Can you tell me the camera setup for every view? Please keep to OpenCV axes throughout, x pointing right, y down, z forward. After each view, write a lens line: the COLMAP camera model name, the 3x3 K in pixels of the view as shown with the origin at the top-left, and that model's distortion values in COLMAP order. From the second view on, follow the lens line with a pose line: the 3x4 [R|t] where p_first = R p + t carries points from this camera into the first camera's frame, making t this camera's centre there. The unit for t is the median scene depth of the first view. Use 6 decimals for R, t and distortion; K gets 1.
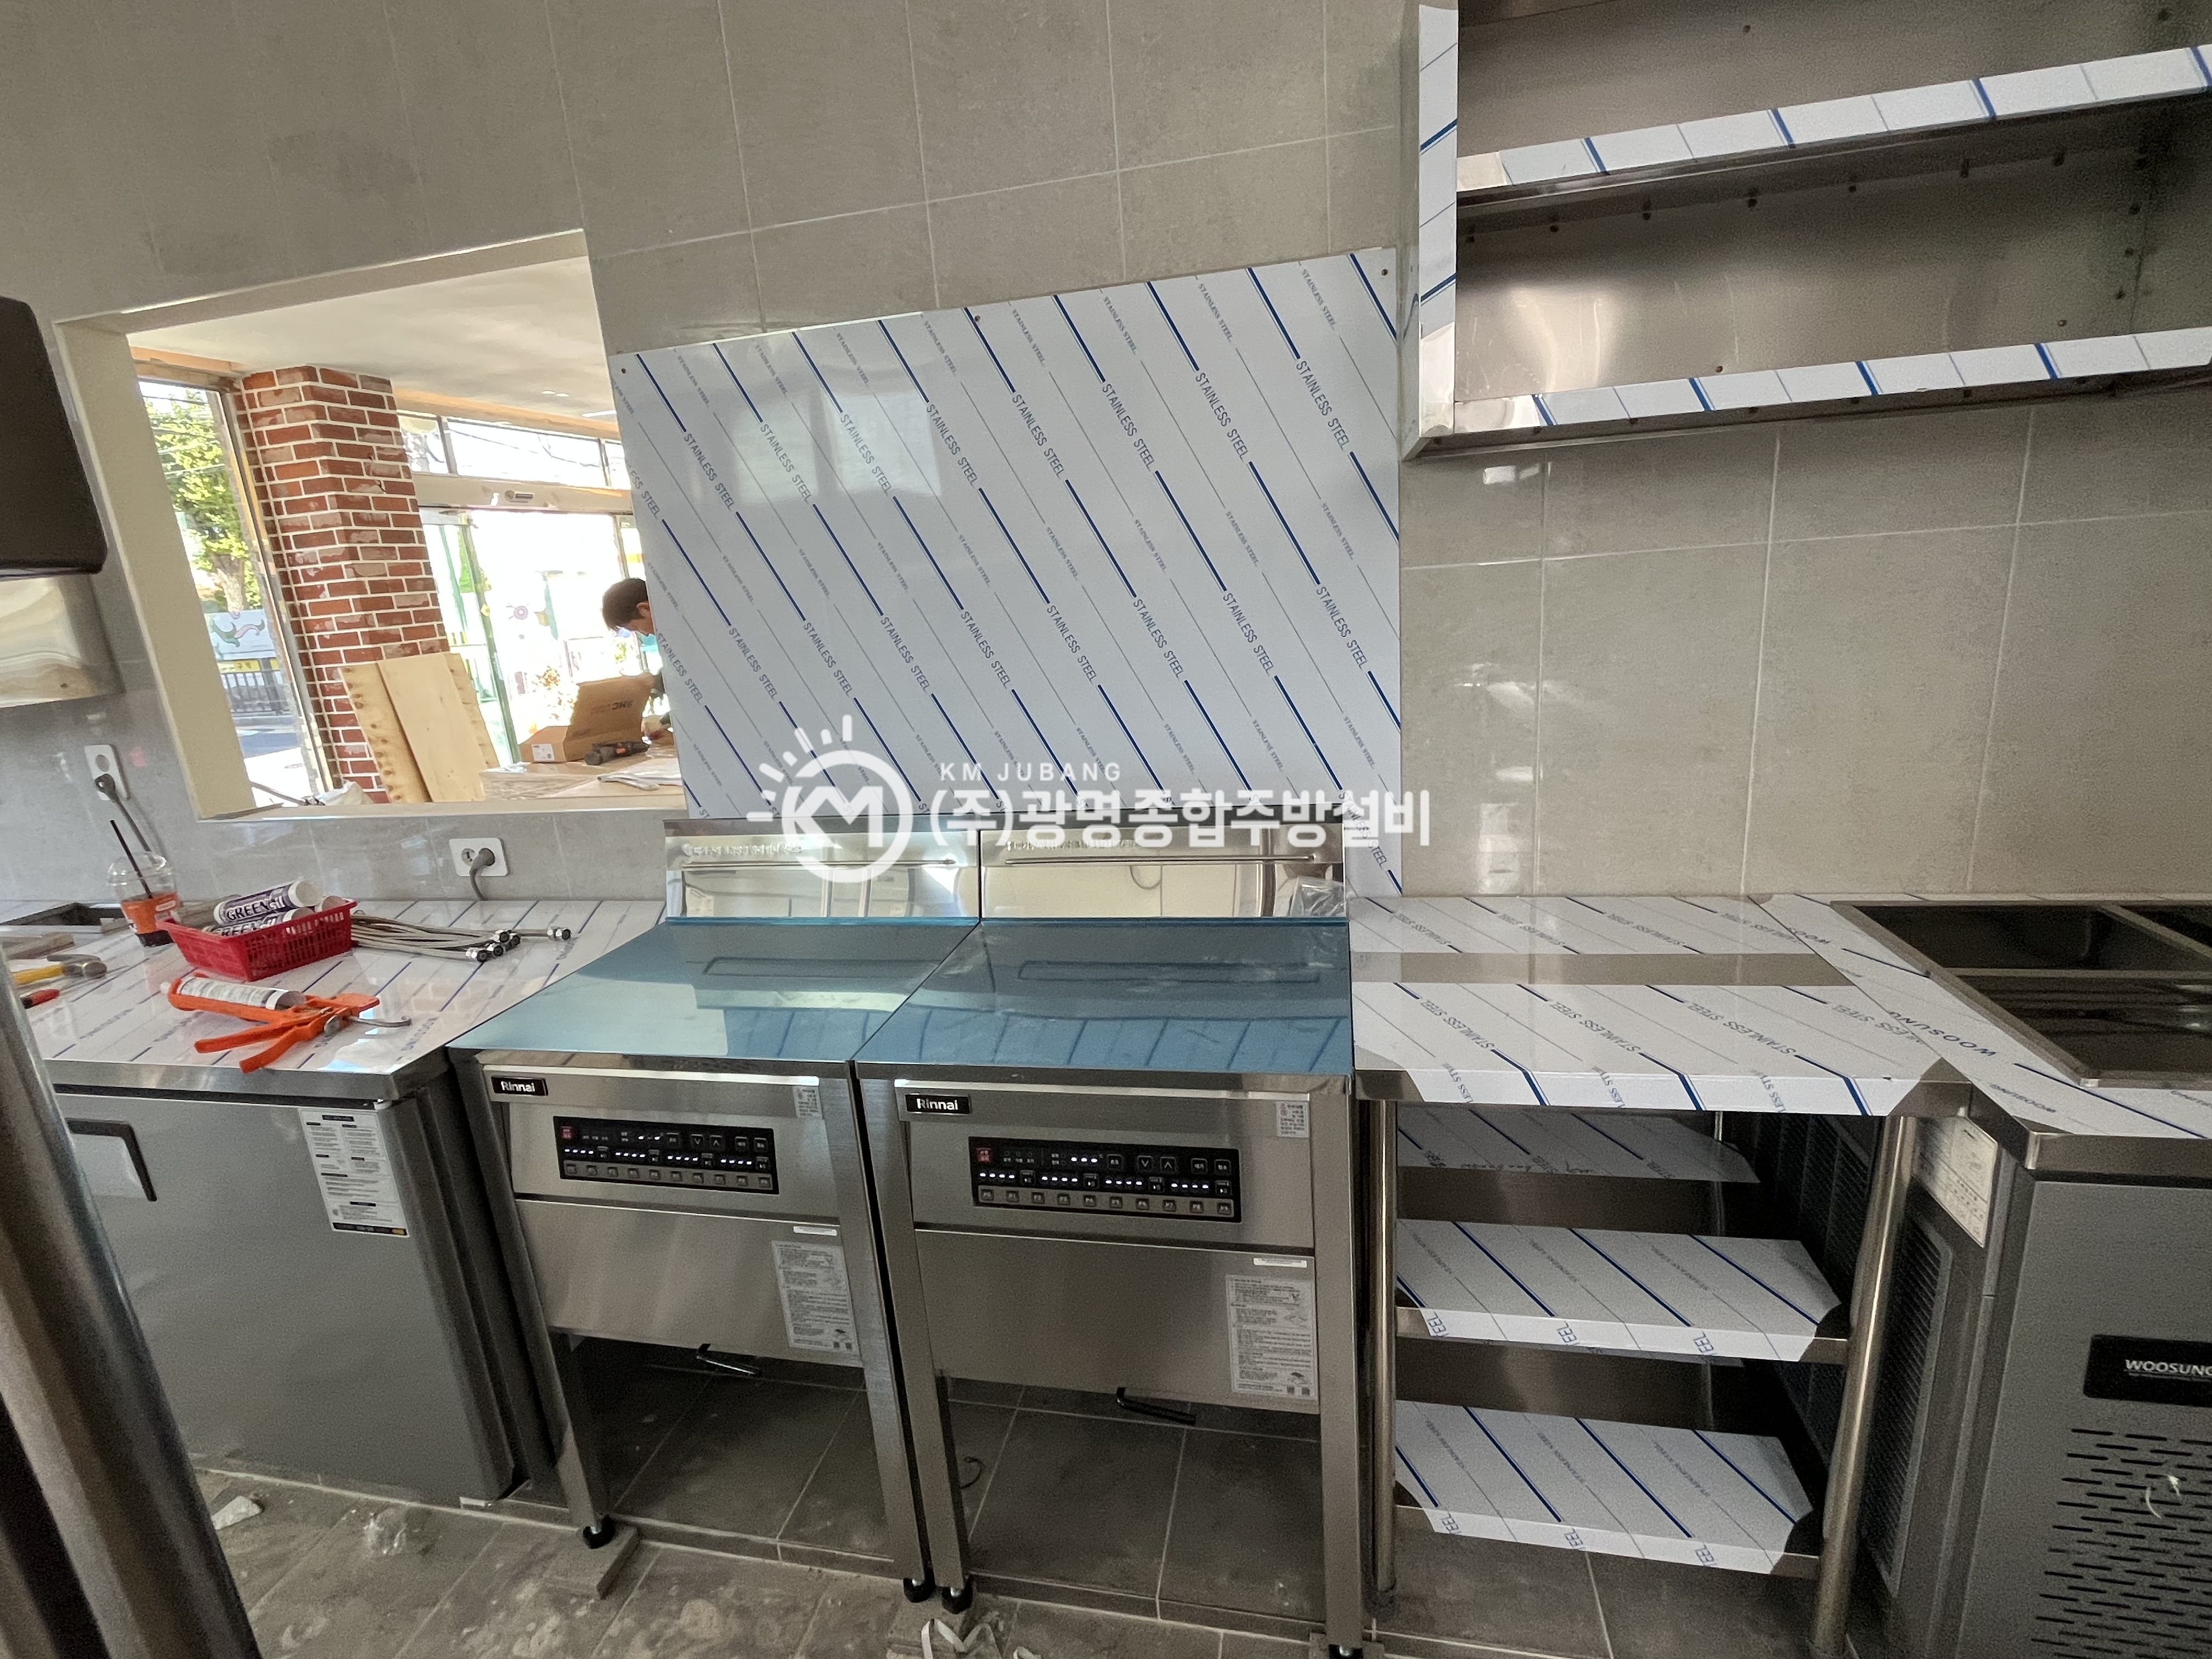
lens RADIAL K [[1048.2, 0, 1103.6], [0, 1048.2, 836.2], [0, 0, 1]] dist [-0.005065, 0.000171]
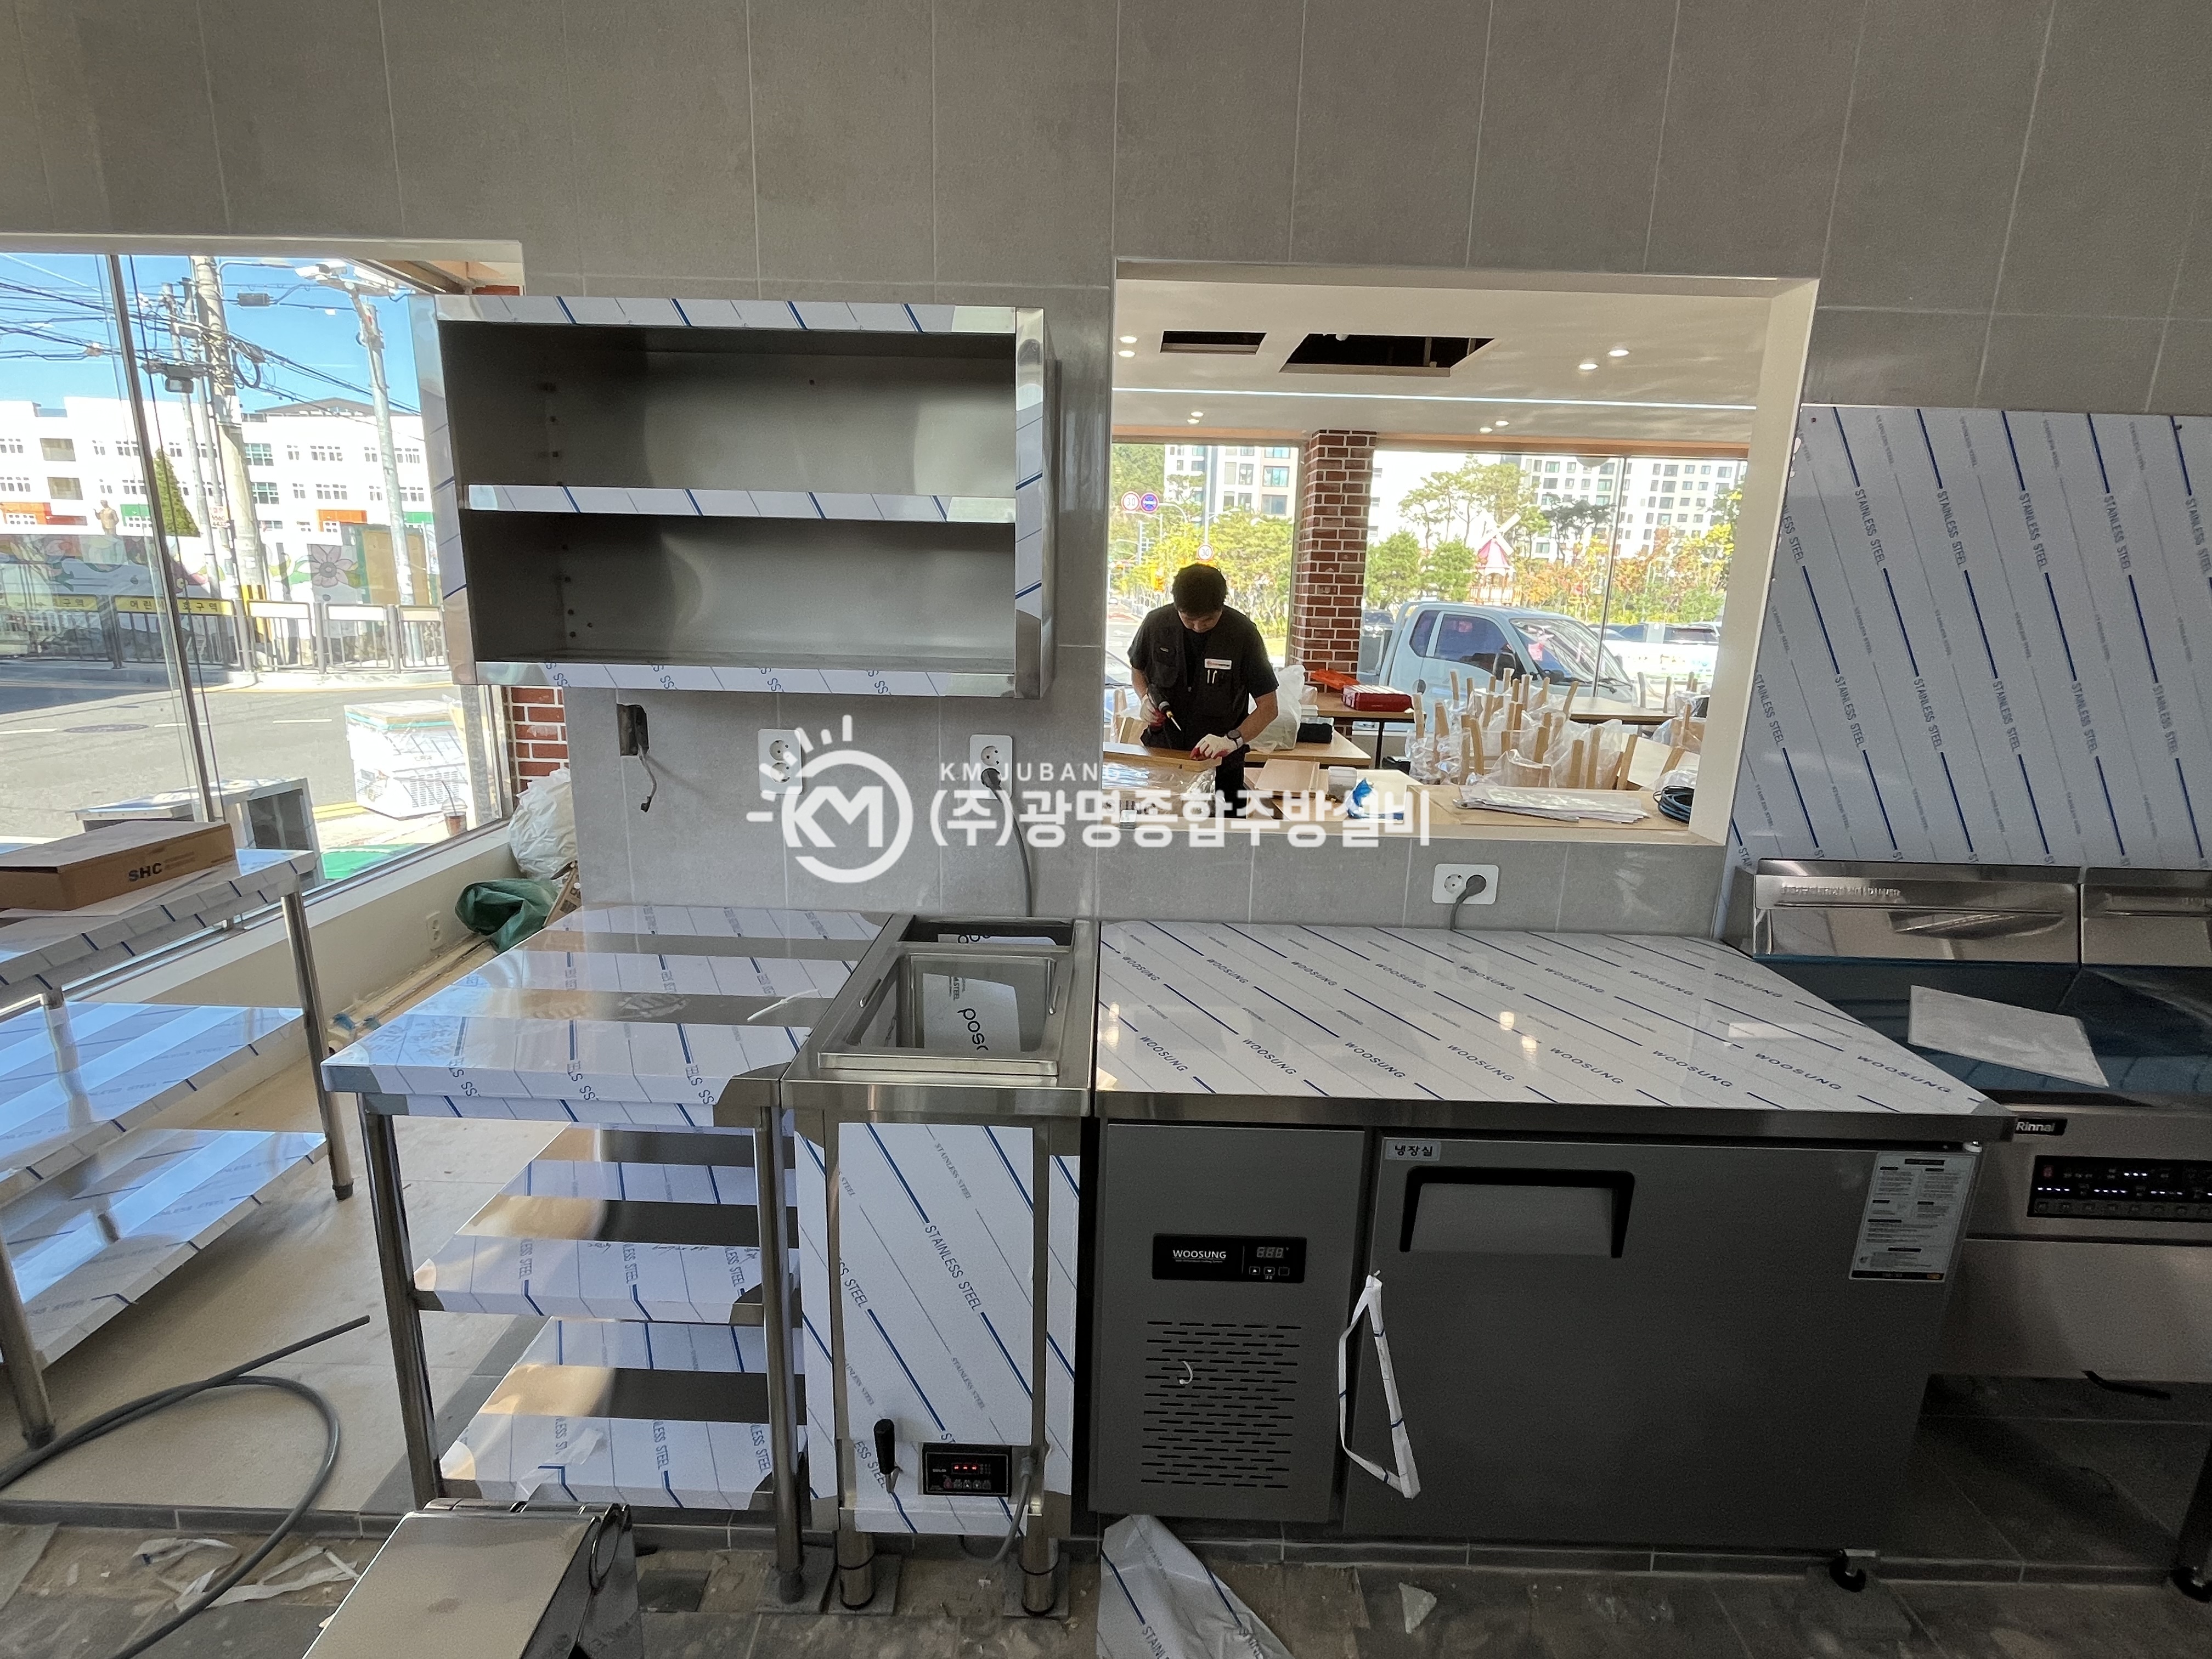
lens RADIAL K [[1048.2, 0, 1104.7], [0, 1048.2, 820.3], [0, 0, 1]] dist [-0.005065, 0.000171]
pose [[0.970883, 0.039128, 0.236337, -1.143329], [-0.033164, 0.999024, -0.029162, 0.000998], [-0.237248, 0.020475, 0.971233, 0.144533]]
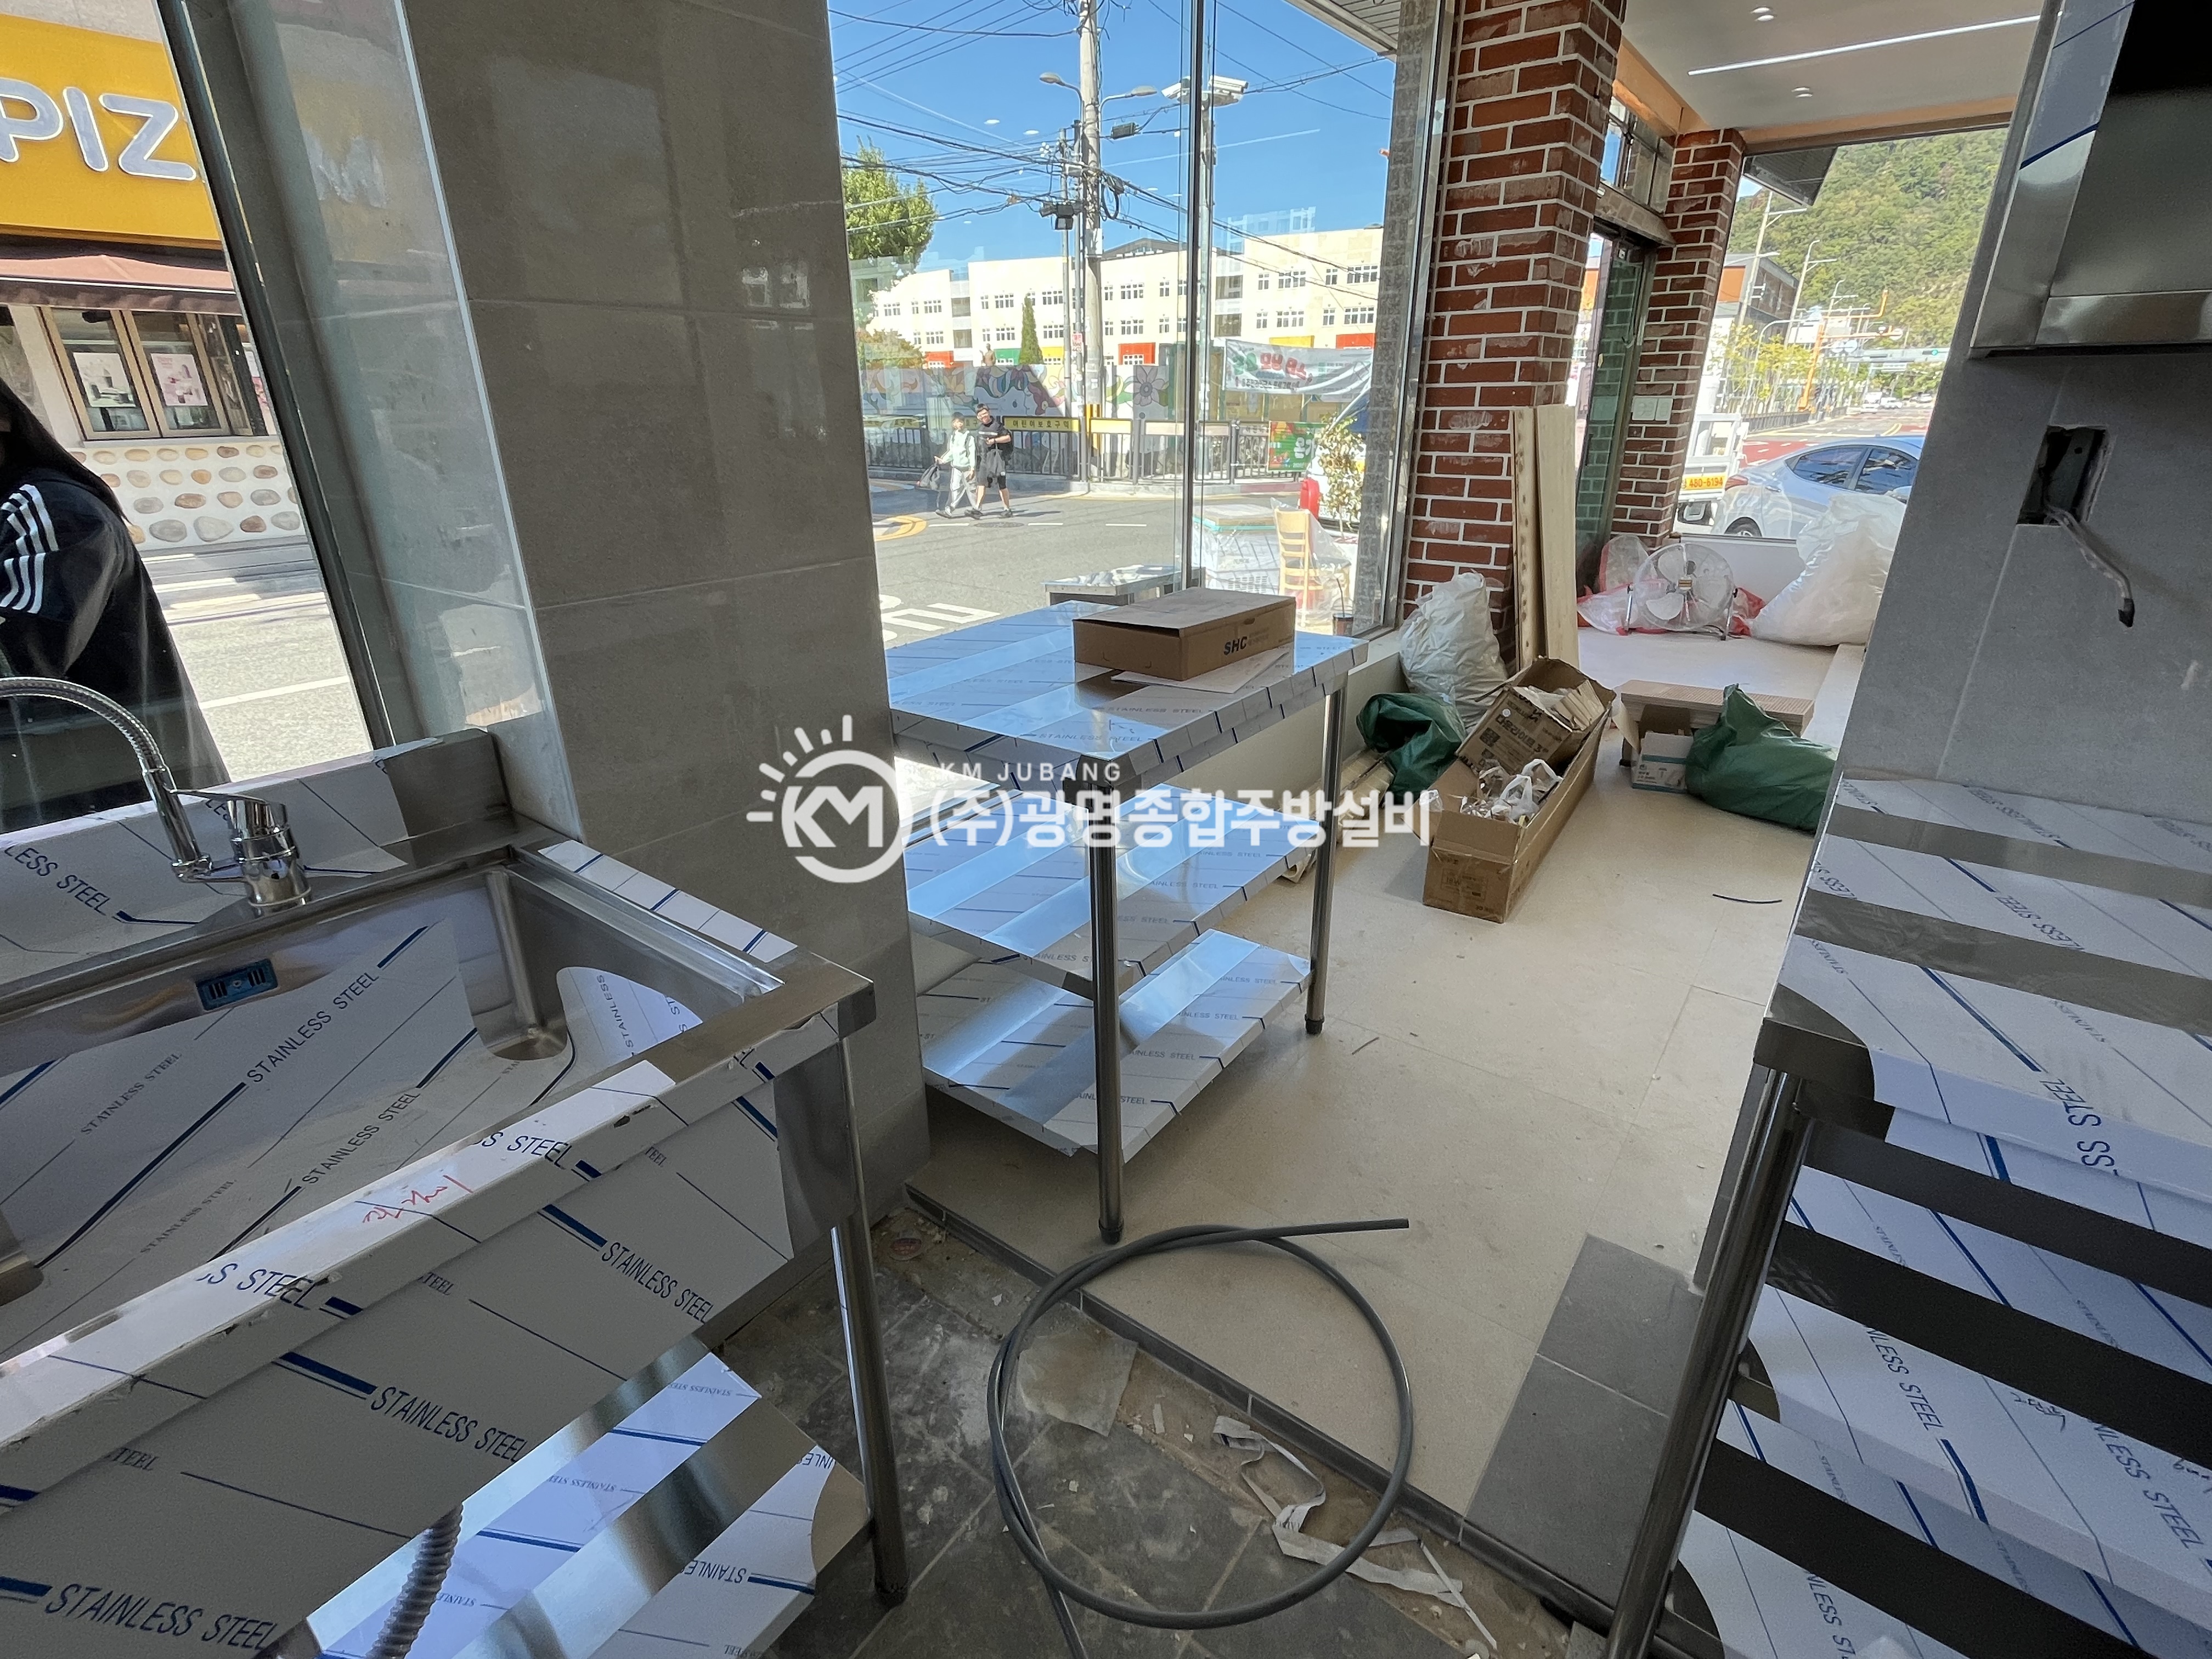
lens RADIAL K [[1048.2, 0, 1095.9], [0, 1048.2, 814.0], [0, 0, 1]] dist [-0.005065, 0.000171]
pose [[0.912670, 0.202334, -0.355097, -1.548972], [-0.146267, 0.973010, 0.178486, 0.047342], [0.381627, -0.110960, 0.917632, 0.468546]]
